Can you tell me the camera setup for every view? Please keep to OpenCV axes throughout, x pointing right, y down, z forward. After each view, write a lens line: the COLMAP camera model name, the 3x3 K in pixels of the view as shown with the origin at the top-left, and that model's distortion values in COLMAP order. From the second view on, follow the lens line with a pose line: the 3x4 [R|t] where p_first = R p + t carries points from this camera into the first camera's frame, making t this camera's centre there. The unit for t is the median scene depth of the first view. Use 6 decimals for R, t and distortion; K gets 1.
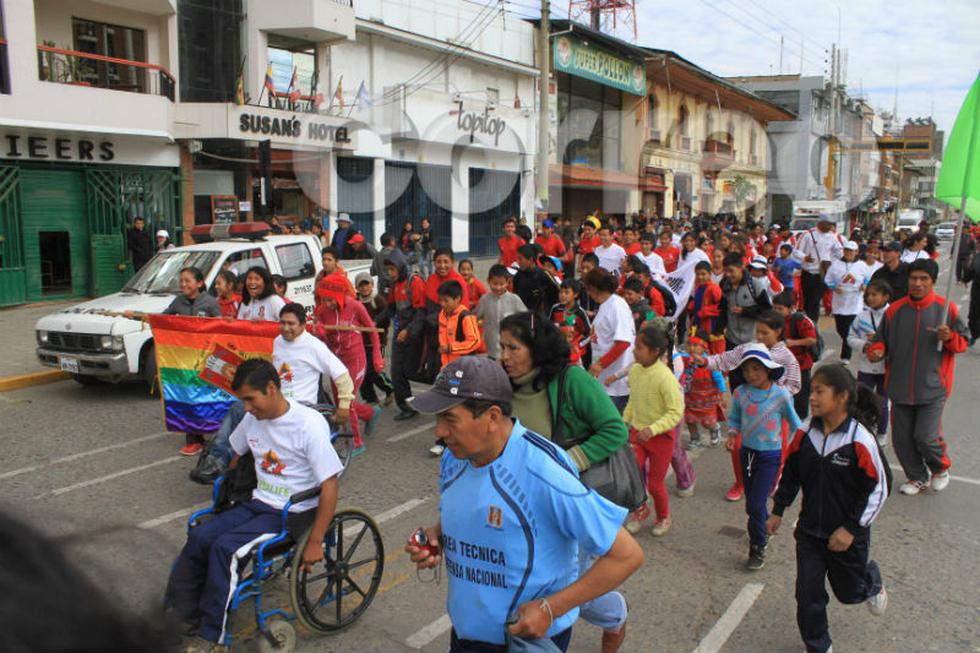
lens RADIAL K [[802.8, 0, 490.0], [0, 802.8, 326.5], [0, 0, 1]] dist [-0.178403, 0.177011]
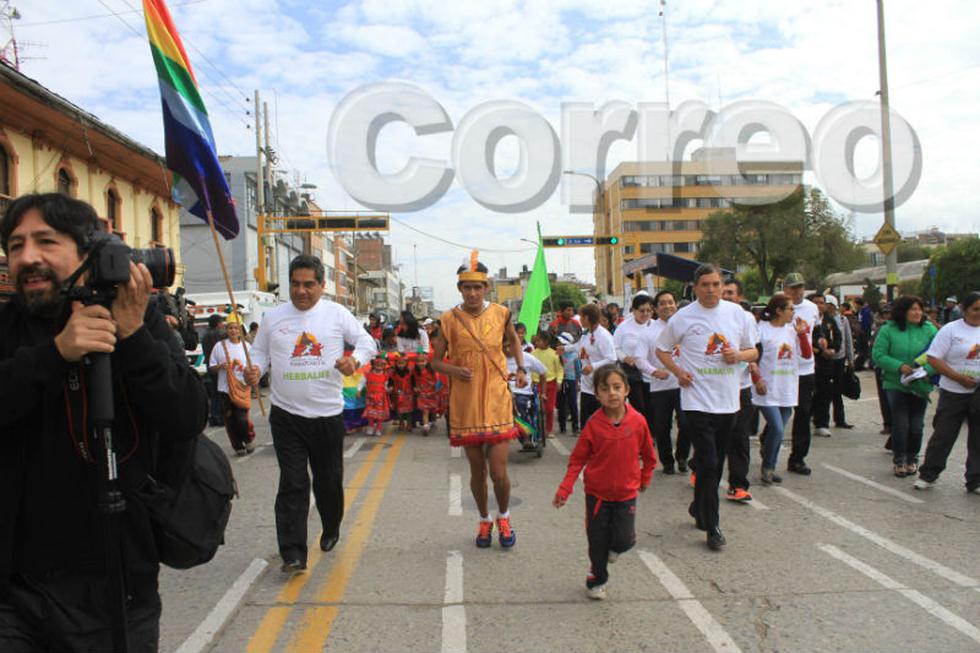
lens RADIAL K [[802.8, 0, 490.0], [0, 802.8, 326.5], [0, 0, 1]] dist [-0.178403, 0.177011]
pose [[0.798218, -0.032611, 0.601485, 0.079918], [0.124499, 0.985905, -0.111766, -0.015774], [-0.589362, 0.164098, 0.791027, 0.150081]]
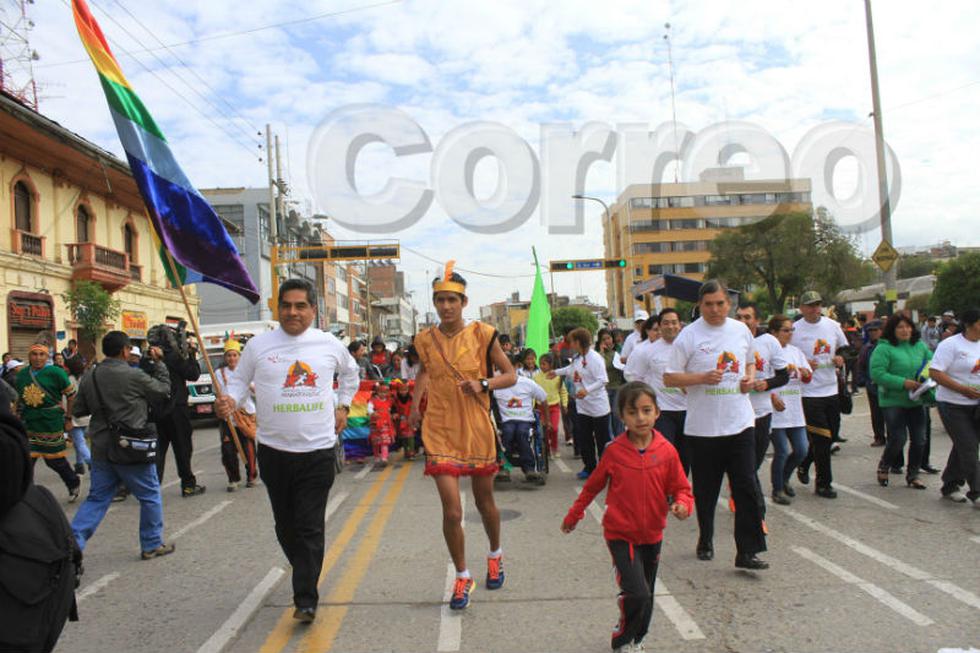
lens RADIAL K [[802.8, 0, 490.0], [0, 802.8, 326.5], [0, 0, 1]] dist [-0.178403, 0.177011]
pose [[0.807940, -0.031190, 0.588439, 0.078081], [0.142680, 0.979238, -0.143998, -0.015077], [-0.571730, 0.200301, 0.795616, 0.145280]]
